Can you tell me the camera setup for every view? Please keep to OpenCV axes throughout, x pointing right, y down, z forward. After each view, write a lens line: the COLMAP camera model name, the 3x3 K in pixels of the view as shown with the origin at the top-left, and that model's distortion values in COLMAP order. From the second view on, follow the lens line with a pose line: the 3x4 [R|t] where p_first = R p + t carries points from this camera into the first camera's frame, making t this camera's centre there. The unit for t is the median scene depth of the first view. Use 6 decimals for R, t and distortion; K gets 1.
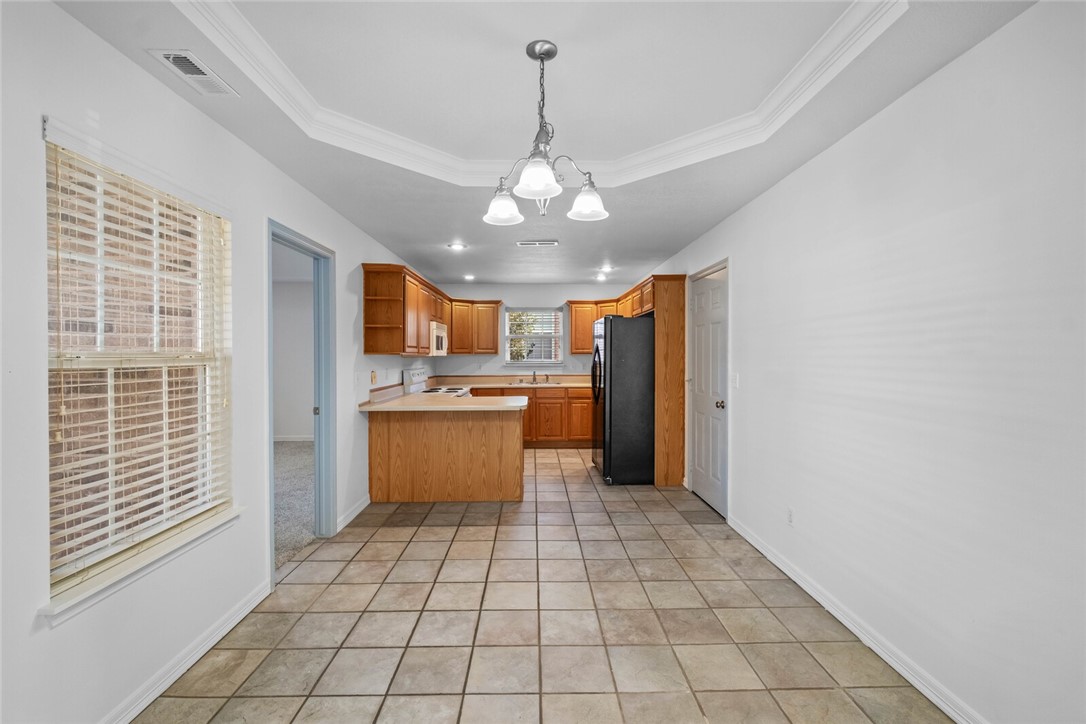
lens RADIAL K [[485.6, 0, 546.7], [0, 485.6, 359.9], [0, 0, 1]] dist [-0.002038, -0.000247]
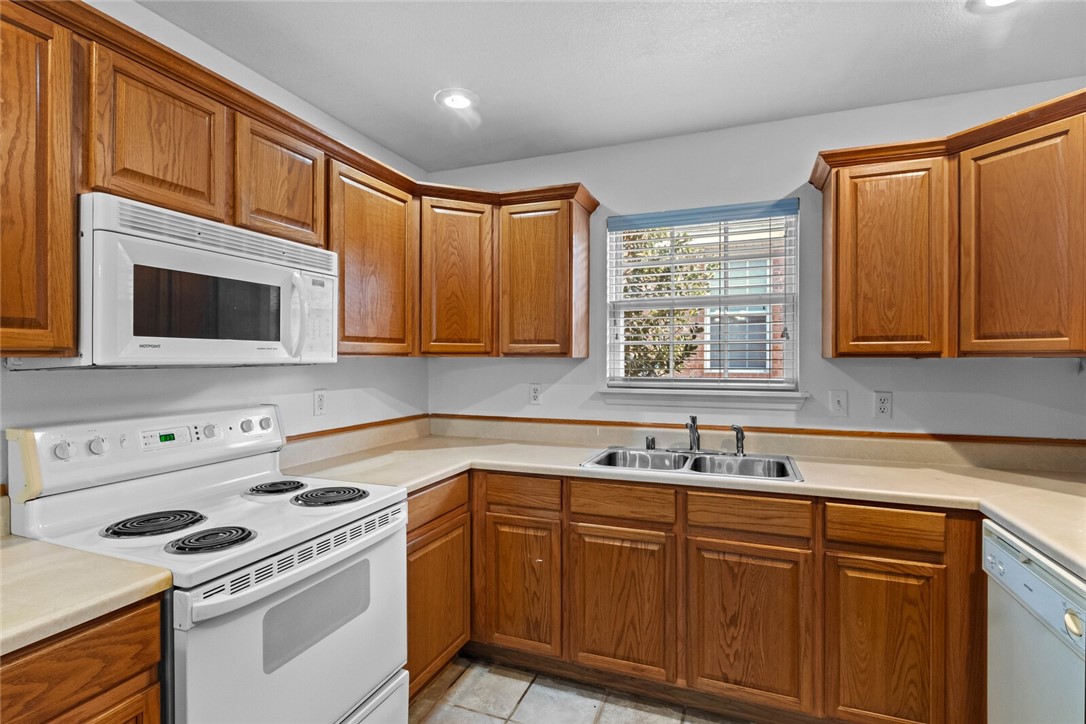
lens RADIAL K [[535.1, 0, 533.8], [0, 535.1, 358.1], [0, 0, 1]] dist [0.000038, -0.002248]
pose [[0.919430, 0.001724, -0.393251, 0.016561], [-0.005899, 0.999938, -0.009408, -0.009309], [0.393210, 0.010969, 0.919383, 0.795207]]
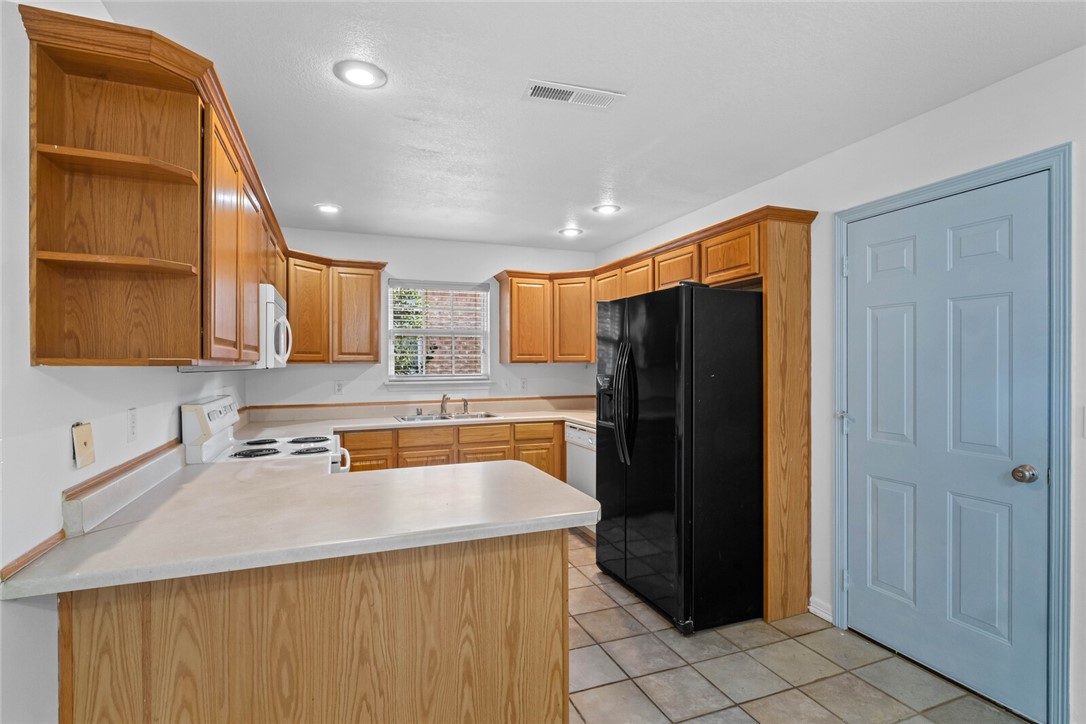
lens RADIAL K [[535.1, 0, 546.2], [0, 535.1, 368.2], [0, 0, 1]] dist [0.000038, -0.002248]
pose [[0.939277, -0.004789, 0.343128, -0.154525], [0.005543, 0.999984, -0.001219, -0.005773], [-0.343116, 0.003047, 0.939288, 0.455573]]
